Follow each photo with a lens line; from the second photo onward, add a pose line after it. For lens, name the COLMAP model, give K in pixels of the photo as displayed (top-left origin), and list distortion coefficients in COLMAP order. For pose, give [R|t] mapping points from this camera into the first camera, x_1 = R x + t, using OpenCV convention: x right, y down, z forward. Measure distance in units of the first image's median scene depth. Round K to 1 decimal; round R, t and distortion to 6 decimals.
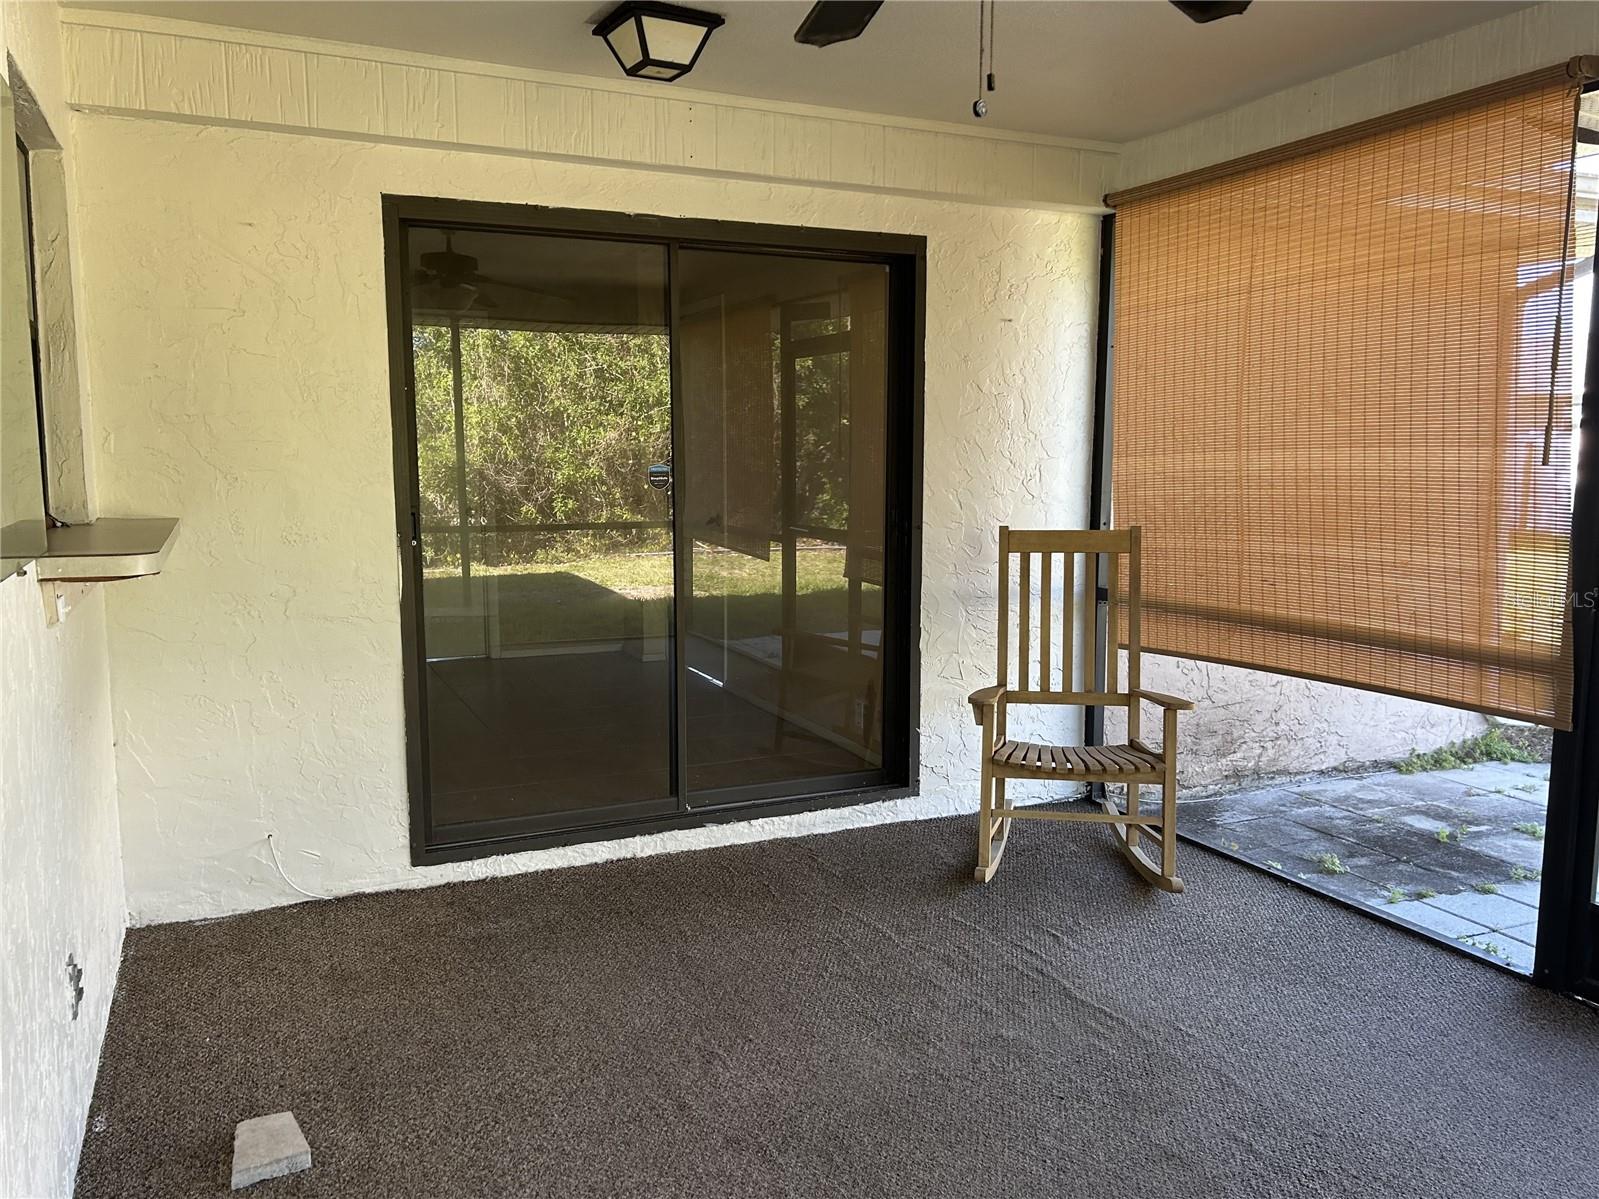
lens RADIAL K [[1207.9, 0, 802.5], [0, 1207.9, 609.1], [0, 0, 1]] dist [0.057568, -0.064752]
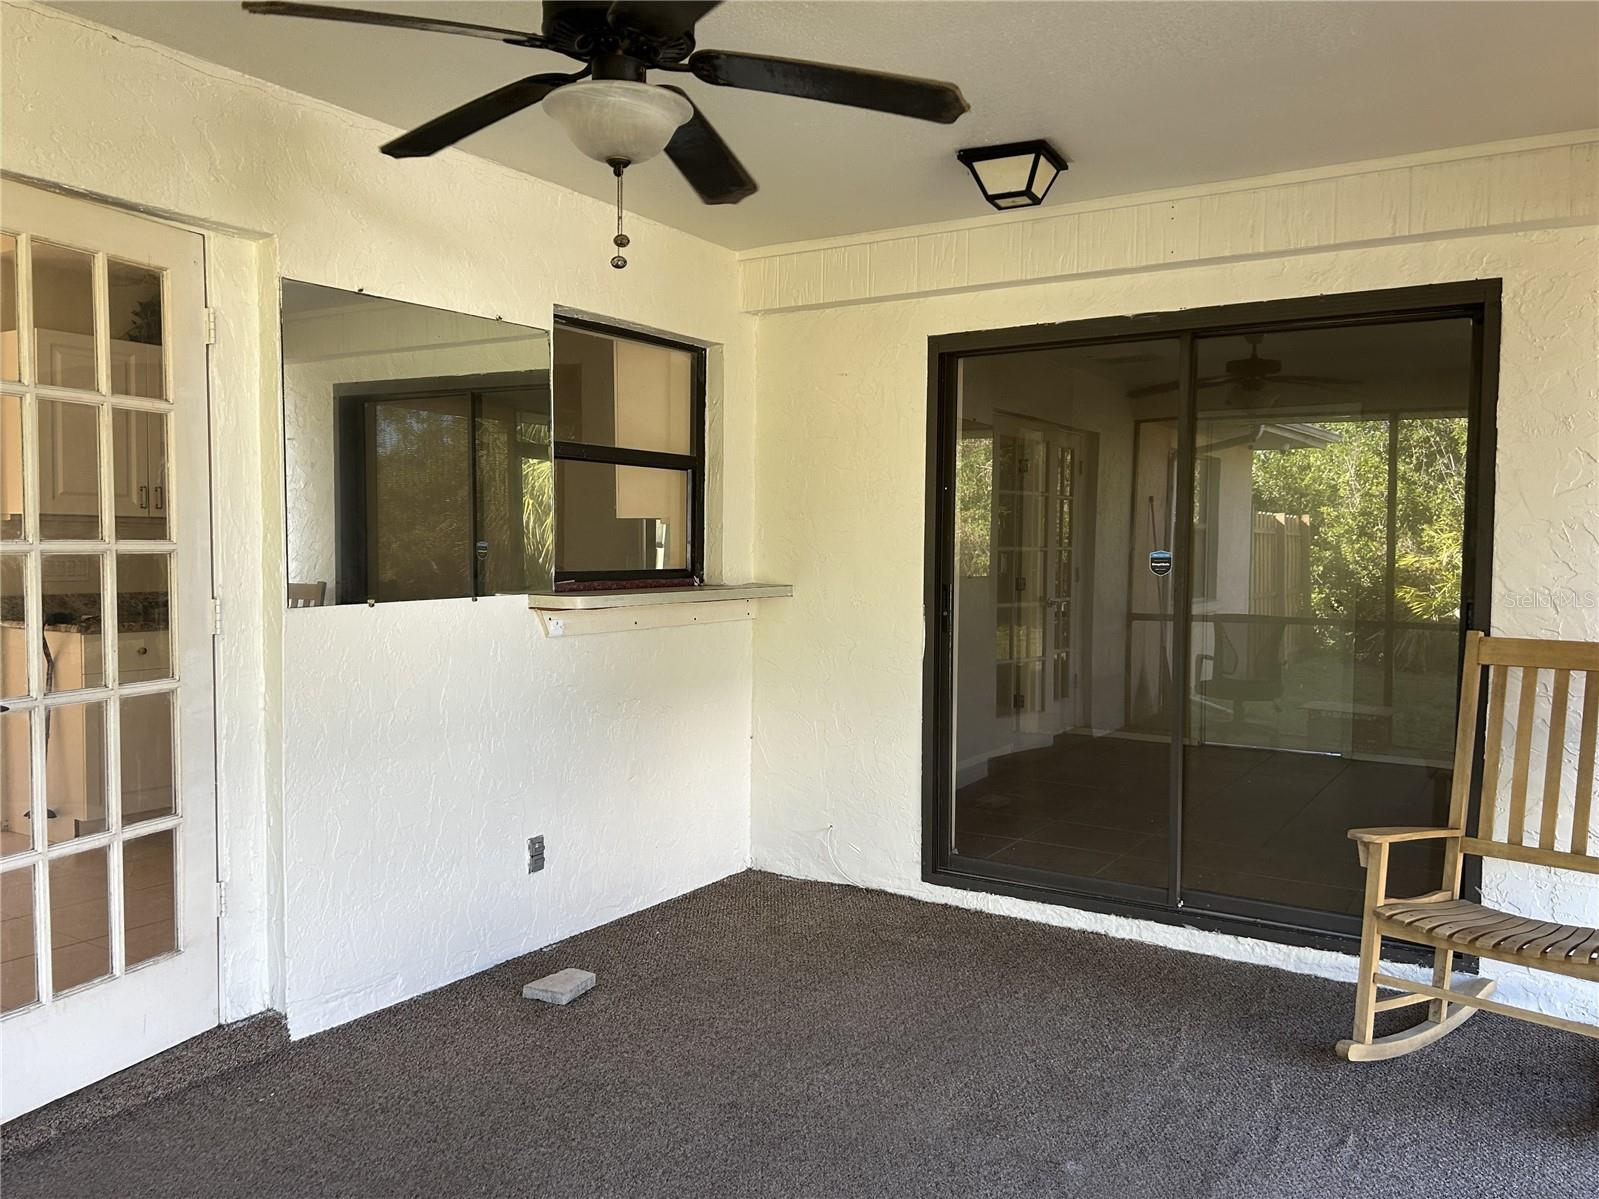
lens RADIAL K [[1175.1, 0, 804.6], [0, 1175.1, 593.6], [0, 0, 1]] dist [0.086320, -0.133441]
pose [[0.572247, 0.037035, -0.819245, 0.532743], [-0.117931, 0.992313, -0.037516, -0.011585], [0.811558, 0.118083, 0.572215, 0.198473]]
